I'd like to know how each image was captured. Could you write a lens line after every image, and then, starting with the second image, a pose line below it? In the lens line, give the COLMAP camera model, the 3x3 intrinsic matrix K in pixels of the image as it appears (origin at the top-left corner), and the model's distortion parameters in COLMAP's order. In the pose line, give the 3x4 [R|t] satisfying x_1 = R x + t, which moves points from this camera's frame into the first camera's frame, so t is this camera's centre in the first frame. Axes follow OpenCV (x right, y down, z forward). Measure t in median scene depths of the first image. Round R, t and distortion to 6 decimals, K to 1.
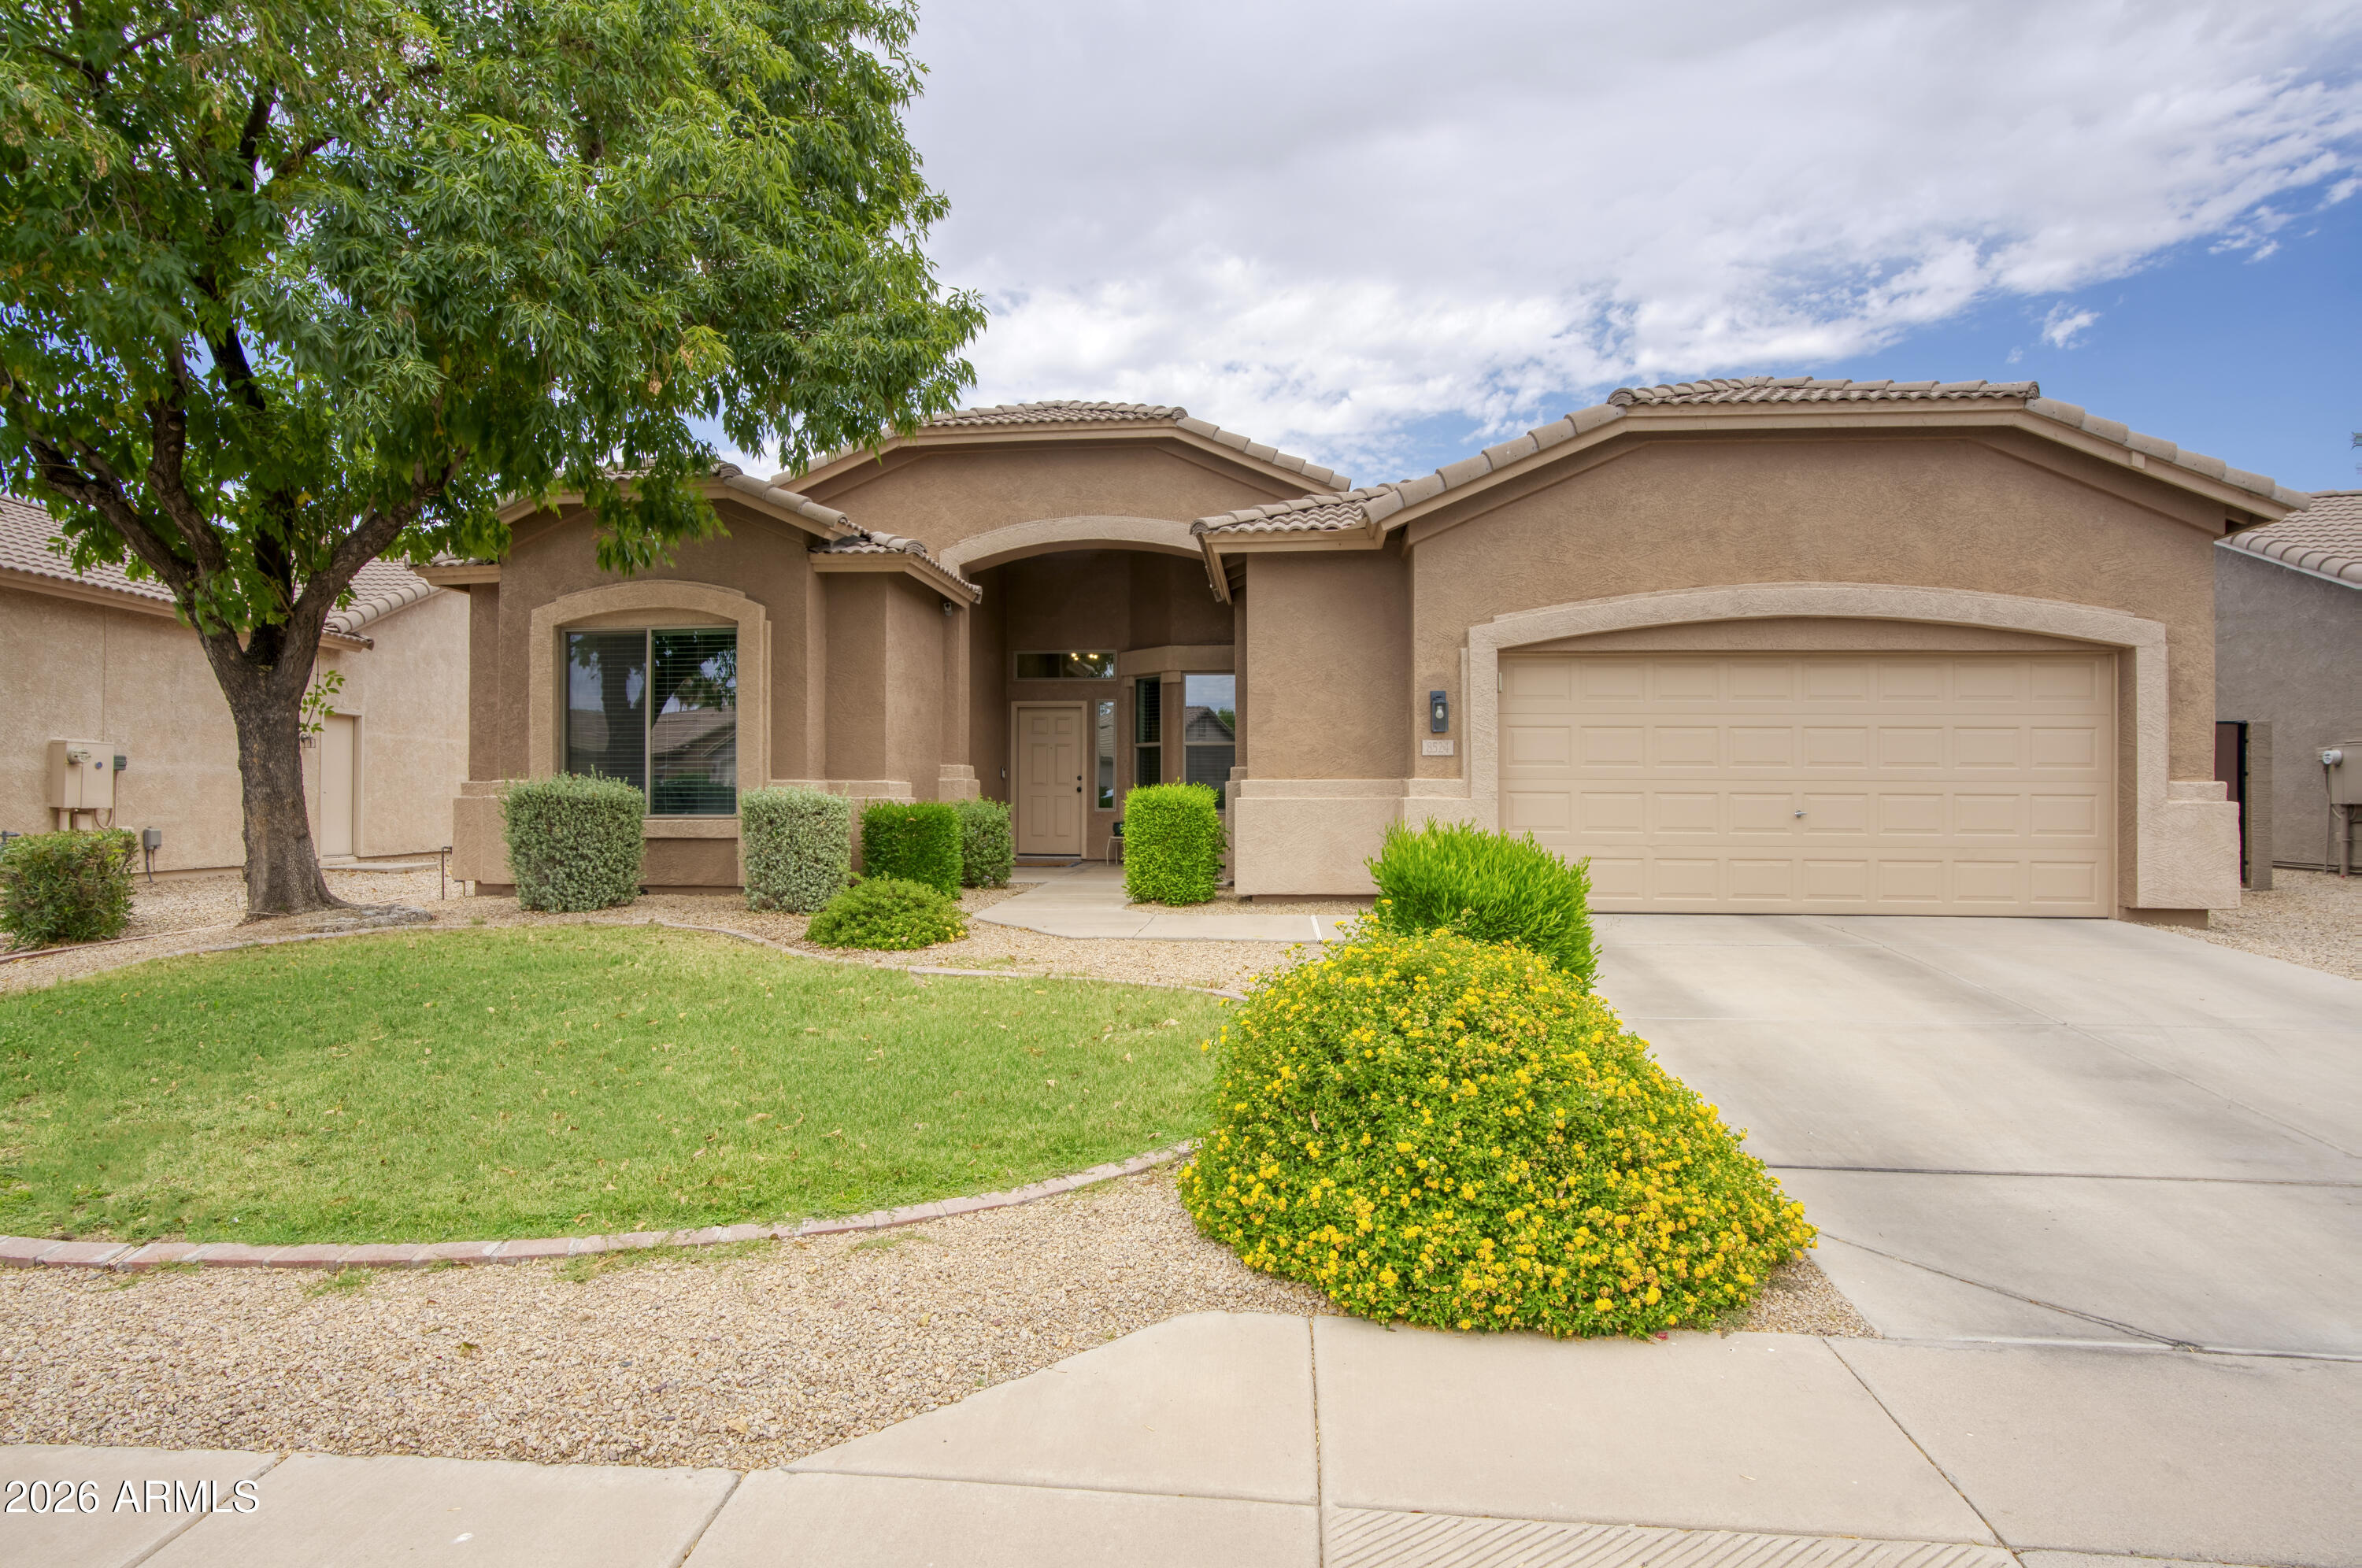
lens RADIAL K [[1121.9, 0, 1178.9], [0, 1121.9, 797.0], [0, 0, 1]] dist [-0.020726, 0.003565]
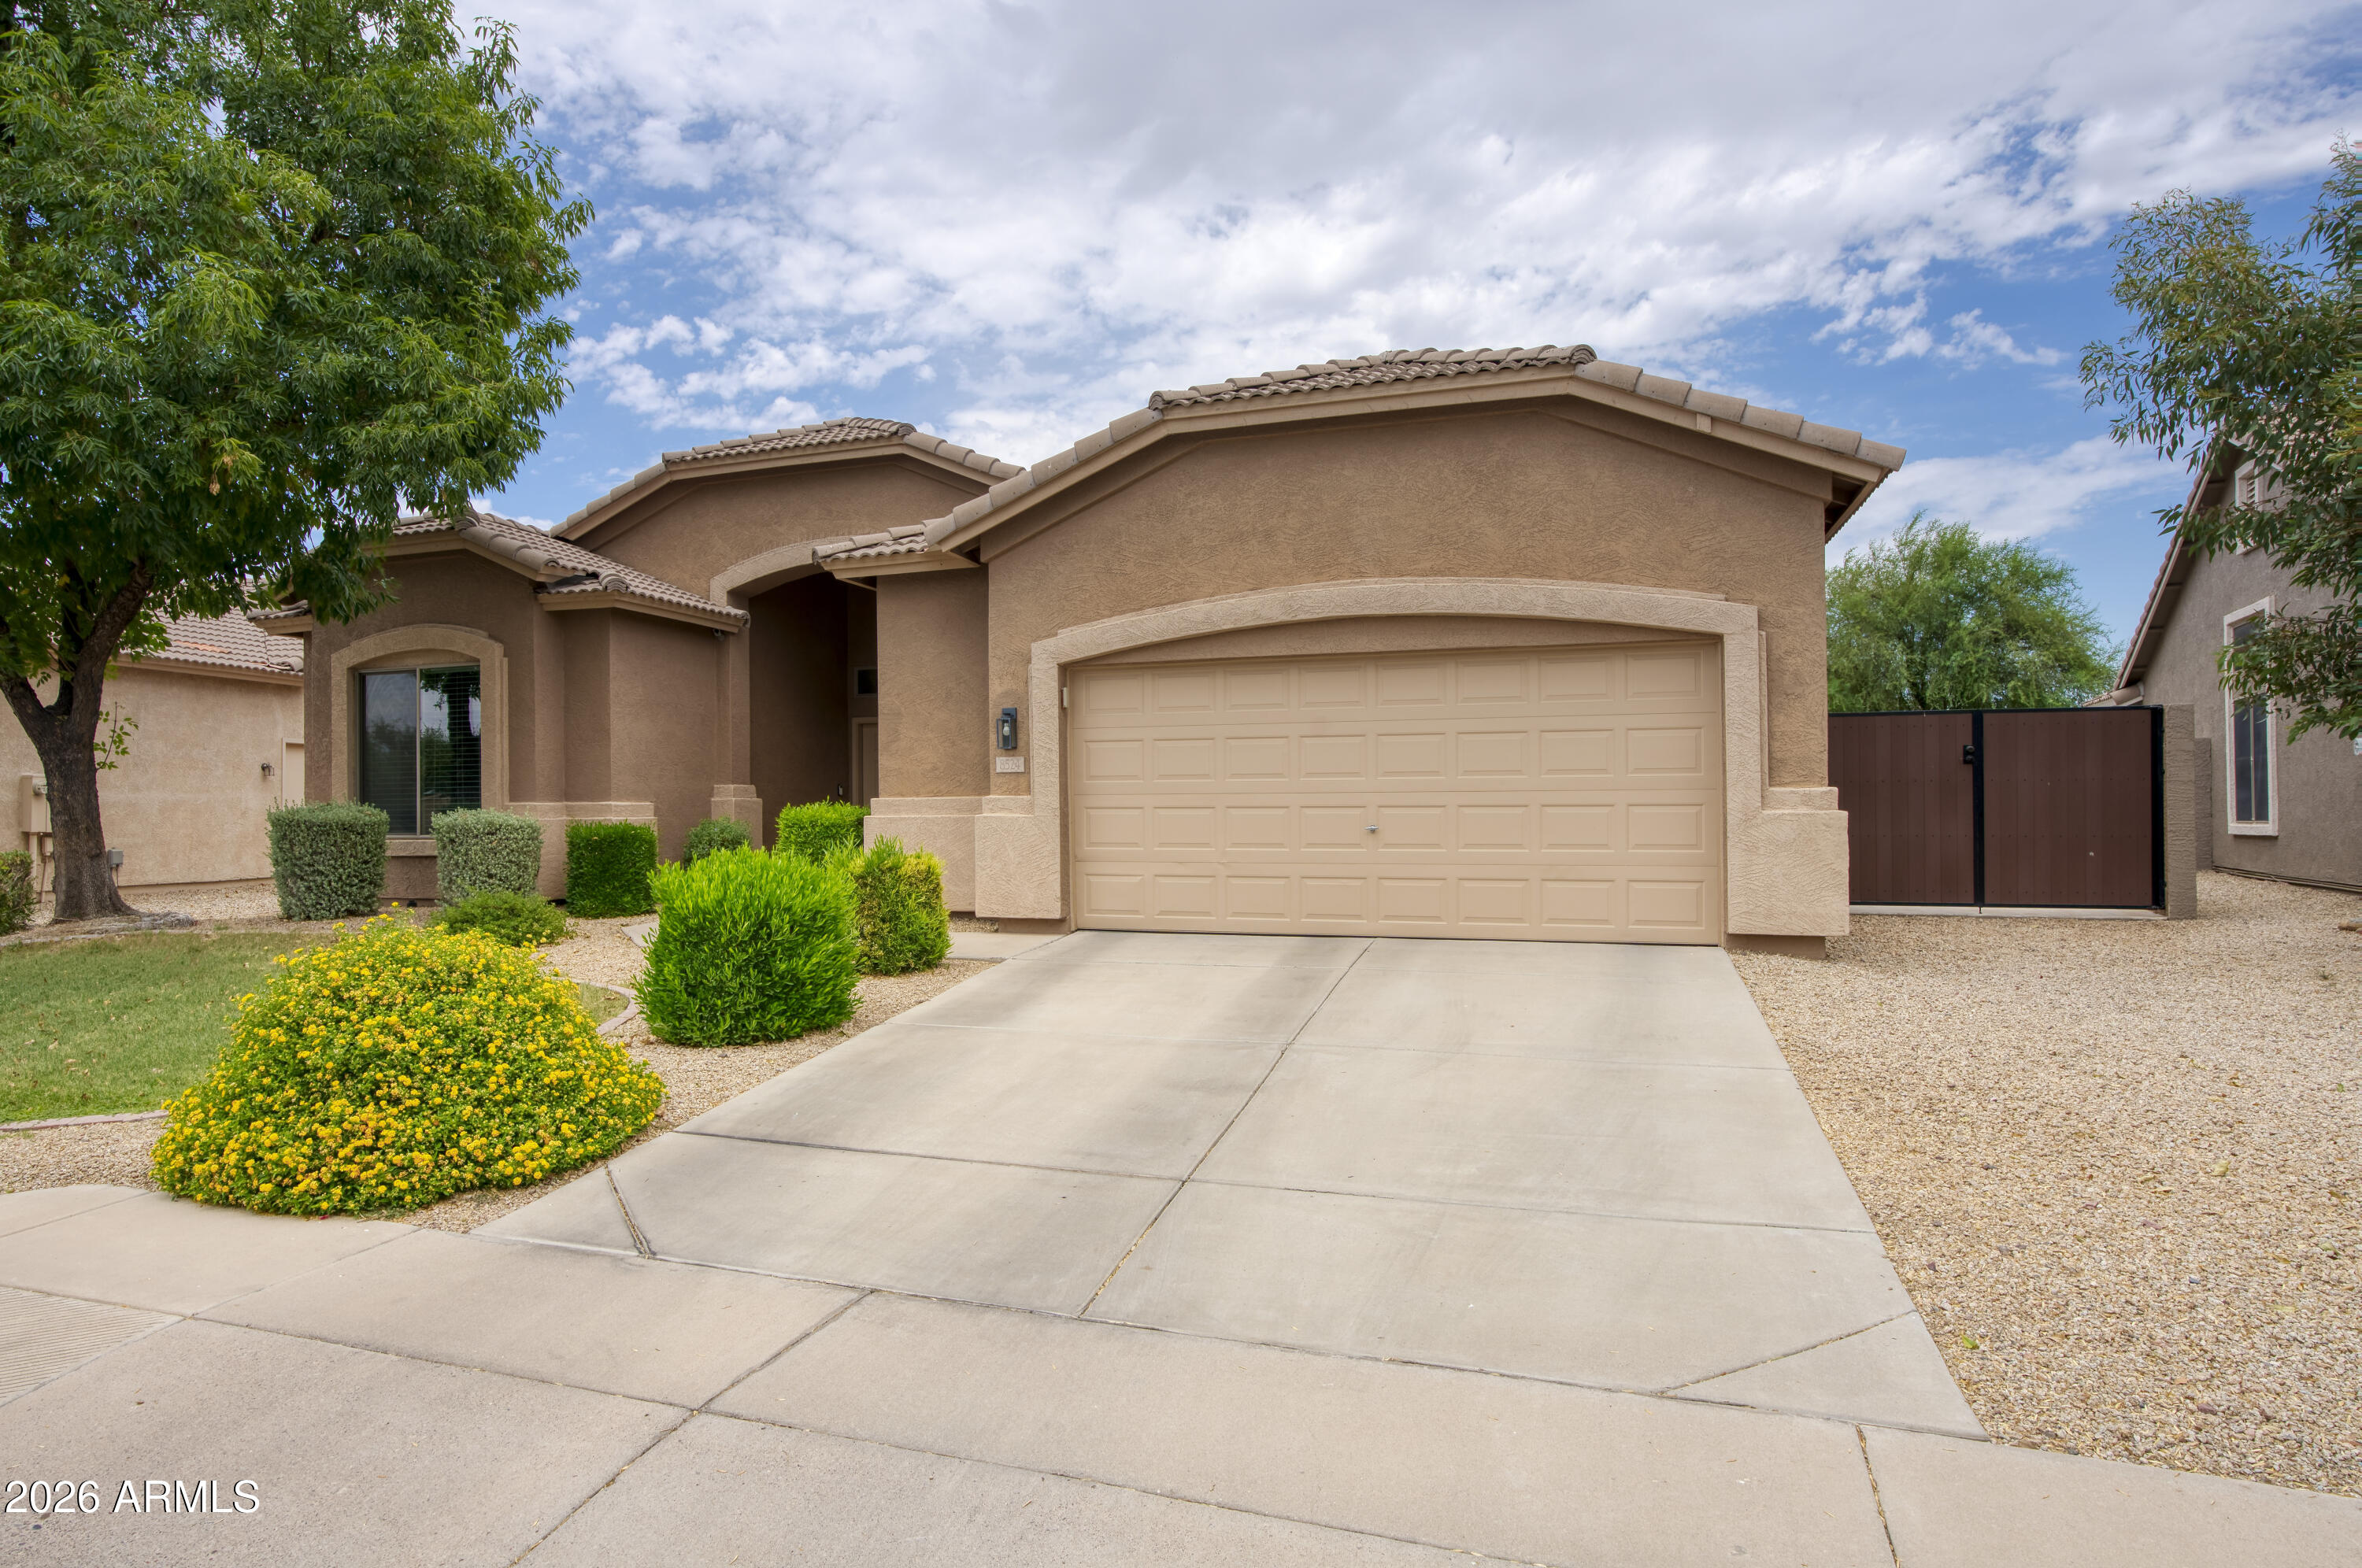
lens RADIAL K [[1348.6, 0, 1174.5], [0, 1348.6, 803.5], [0, 0, 1]] dist [-0.004179, 0.016324]
pose [[0.967869, -0.011308, -0.251199, 0.675099], [0.011168, 0.999936, -0.001983, -0.005235], [0.251205, -0.000886, 0.967933, -0.127788]]
